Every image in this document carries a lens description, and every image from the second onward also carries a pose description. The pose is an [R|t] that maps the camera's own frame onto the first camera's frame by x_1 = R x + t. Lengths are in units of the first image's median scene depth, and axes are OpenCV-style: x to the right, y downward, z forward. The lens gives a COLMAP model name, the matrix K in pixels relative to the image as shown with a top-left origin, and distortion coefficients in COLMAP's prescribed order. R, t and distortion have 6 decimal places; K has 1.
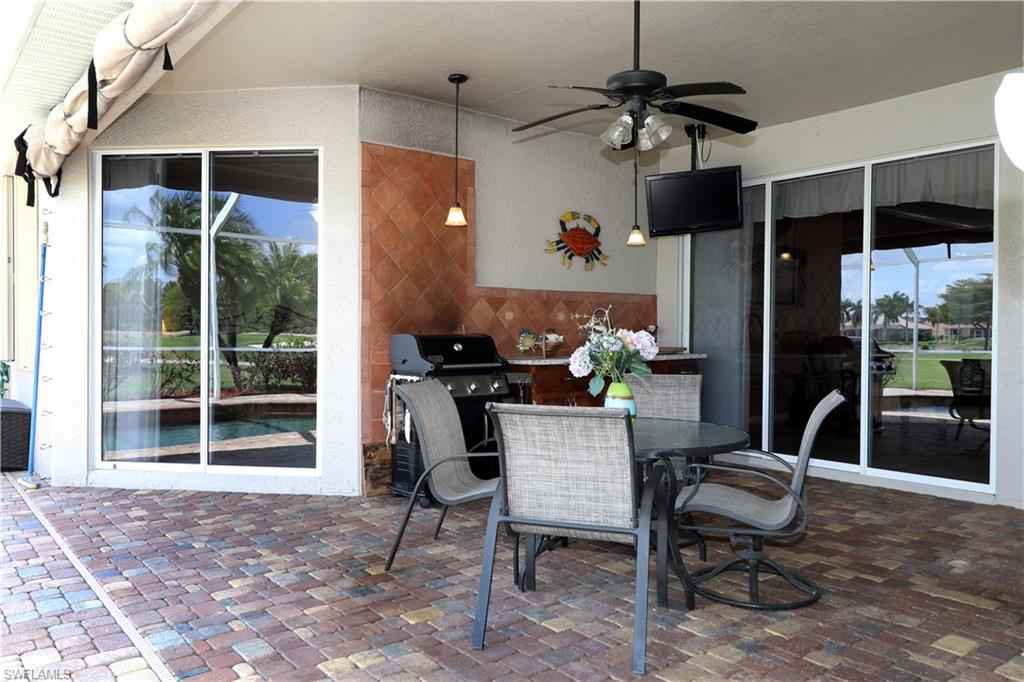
lens RADIAL K [[771.0, 0, 511.6], [0, 771.0, 338.1], [0, 0, 1]] dist [0.010392, -0.002905]
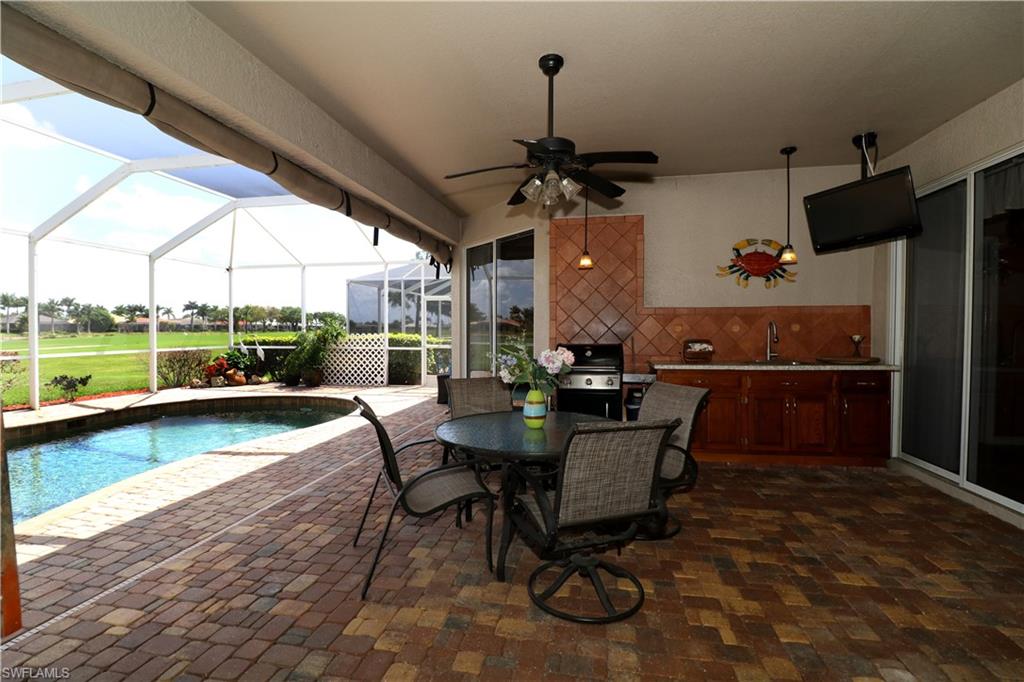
lens RADIAL K [[475.3, 0, 510.9], [0, 475.3, 337.8], [0, 0, 1]] dist [-0.004882, -0.002624]
pose [[0.651178, 0.008035, -0.758882, 0.433321], [-0.002498, 0.999961, 0.008444, -0.020953], [0.758921, -0.003603, 0.651173, 0.281233]]
